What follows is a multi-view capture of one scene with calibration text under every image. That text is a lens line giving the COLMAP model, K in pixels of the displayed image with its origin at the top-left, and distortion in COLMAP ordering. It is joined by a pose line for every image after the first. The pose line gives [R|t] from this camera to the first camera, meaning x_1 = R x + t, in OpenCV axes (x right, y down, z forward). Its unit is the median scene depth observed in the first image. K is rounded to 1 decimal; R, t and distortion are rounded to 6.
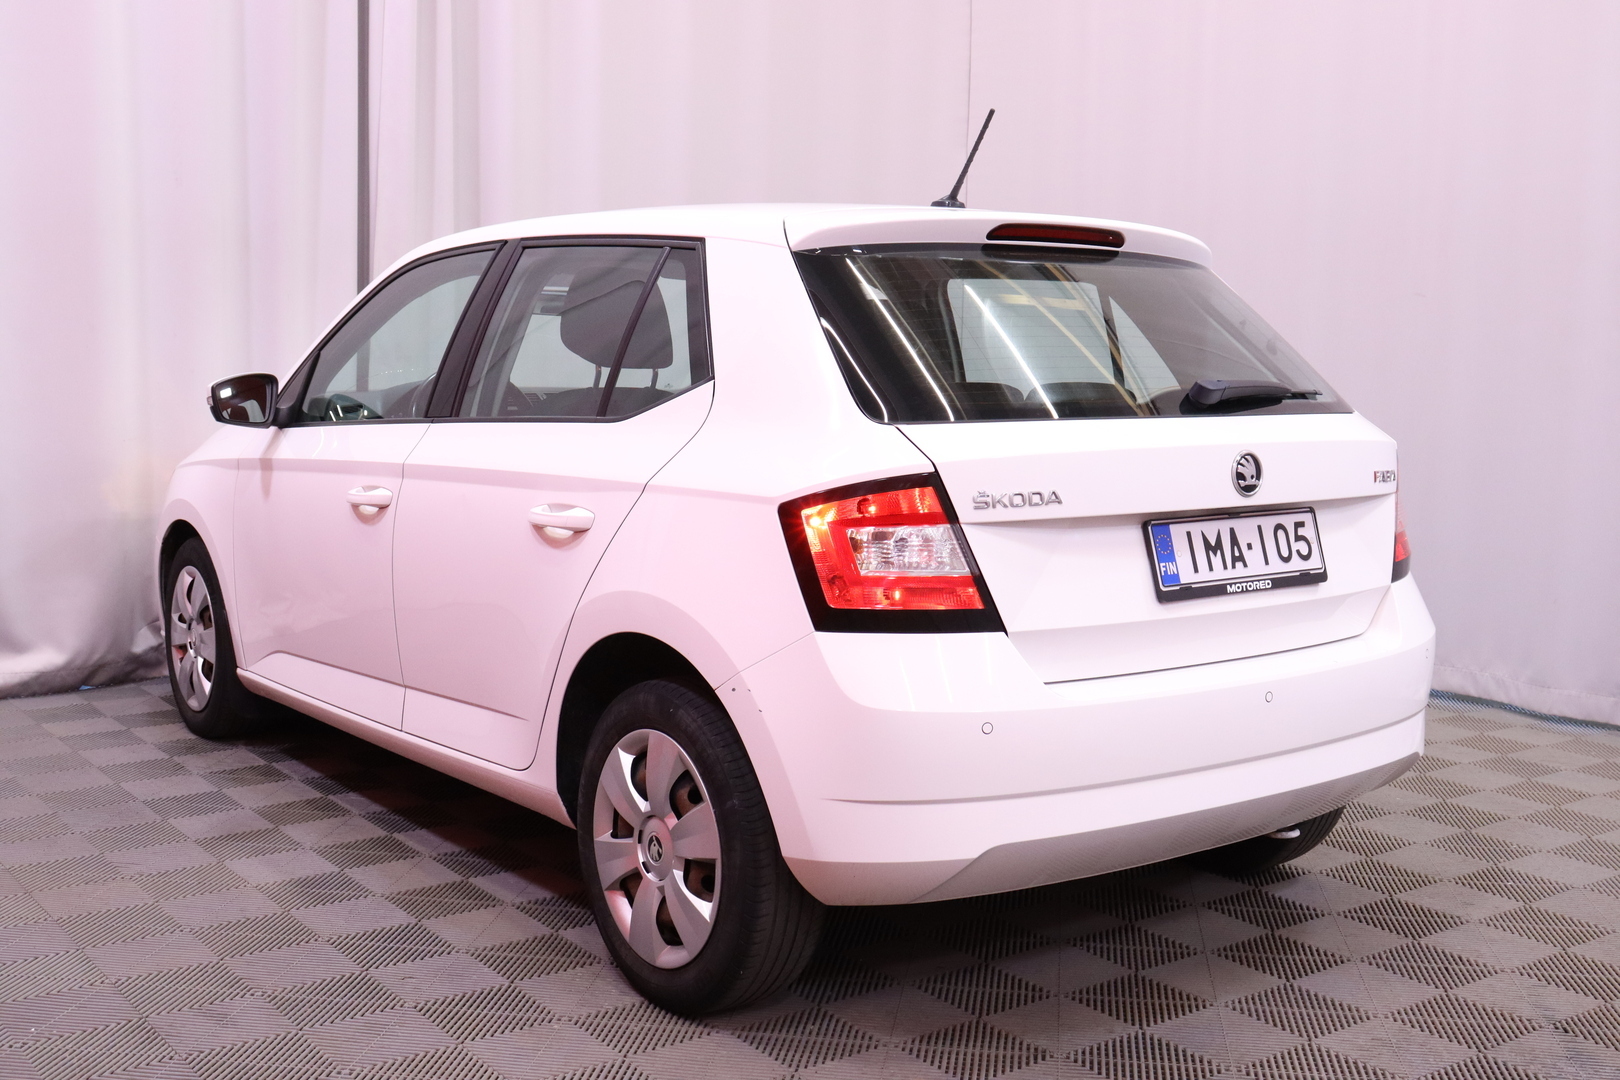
lens RADIAL K [[1947.2, 0, 810.0], [0, 1947.2, 540.0], [0, 0, 1]] dist [0.010024, 0.009036]
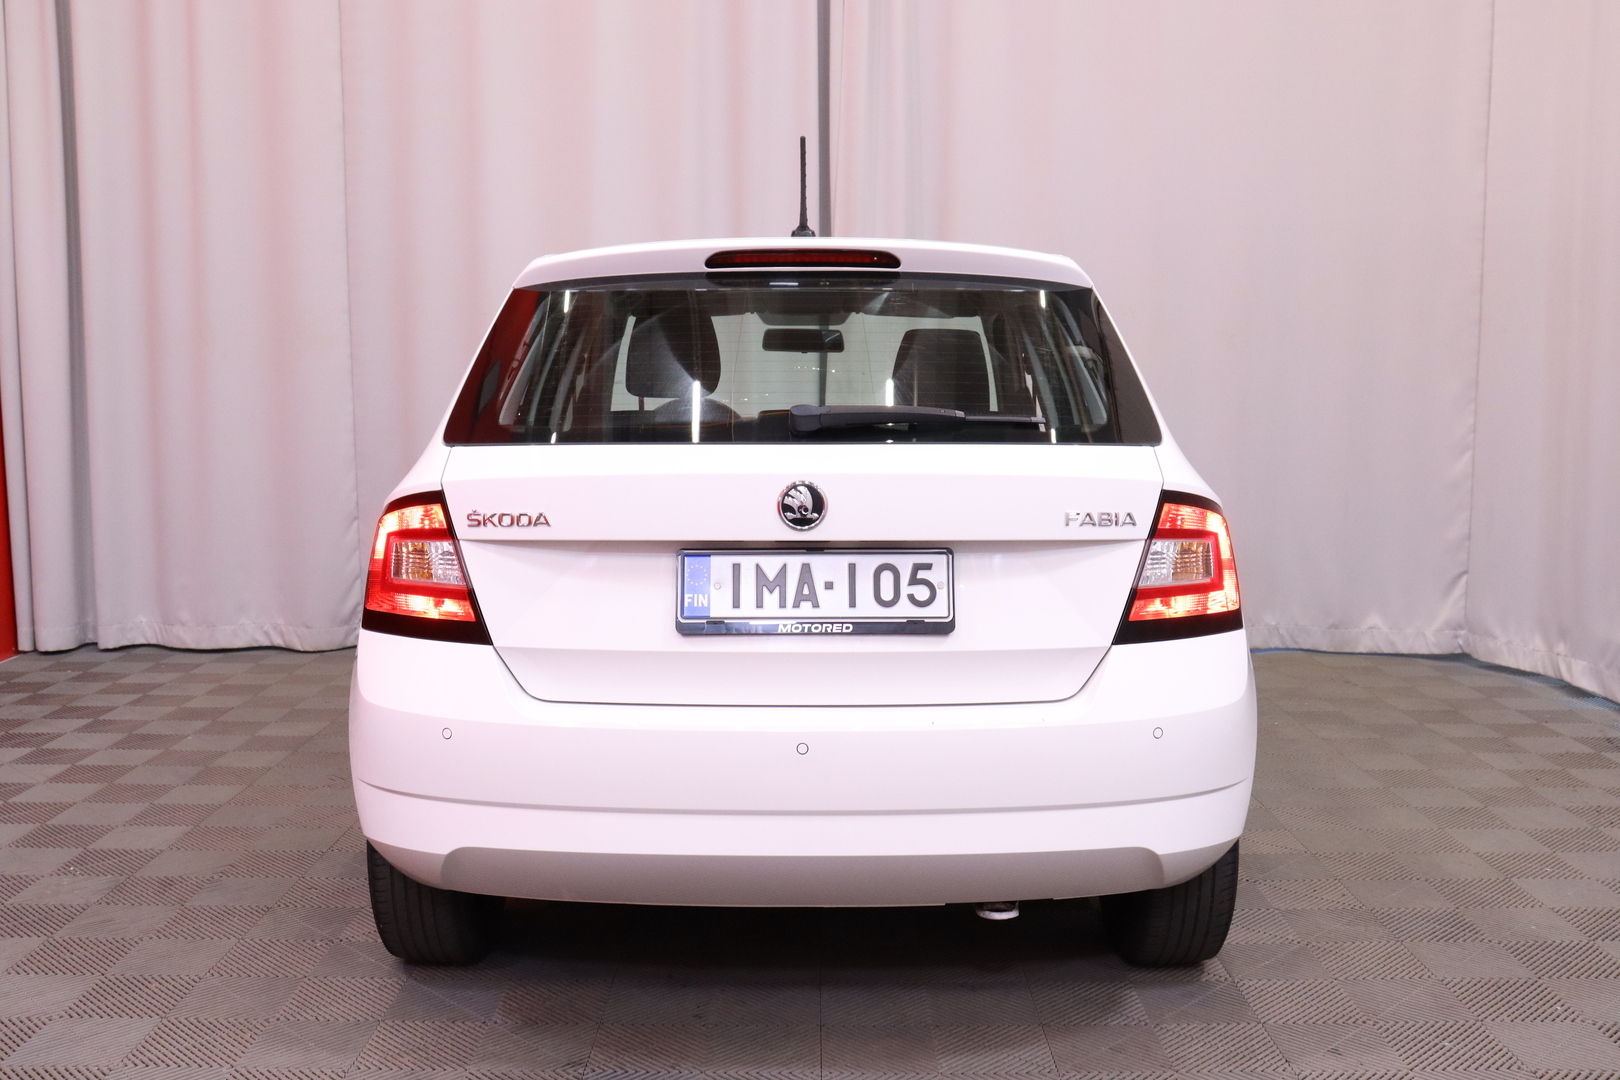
lens RADIAL K [[1634.7, 0, 810.0], [0, 1634.7, 540.0], [0, 0, 1]] dist [-0.023928, -0.018928]
pose [[0.755346, 0.056033, -0.652926, 0.730436], [-0.057658, 0.998156, 0.018958, -0.032726], [0.652785, 0.023327, 0.757184, 0.409451]]
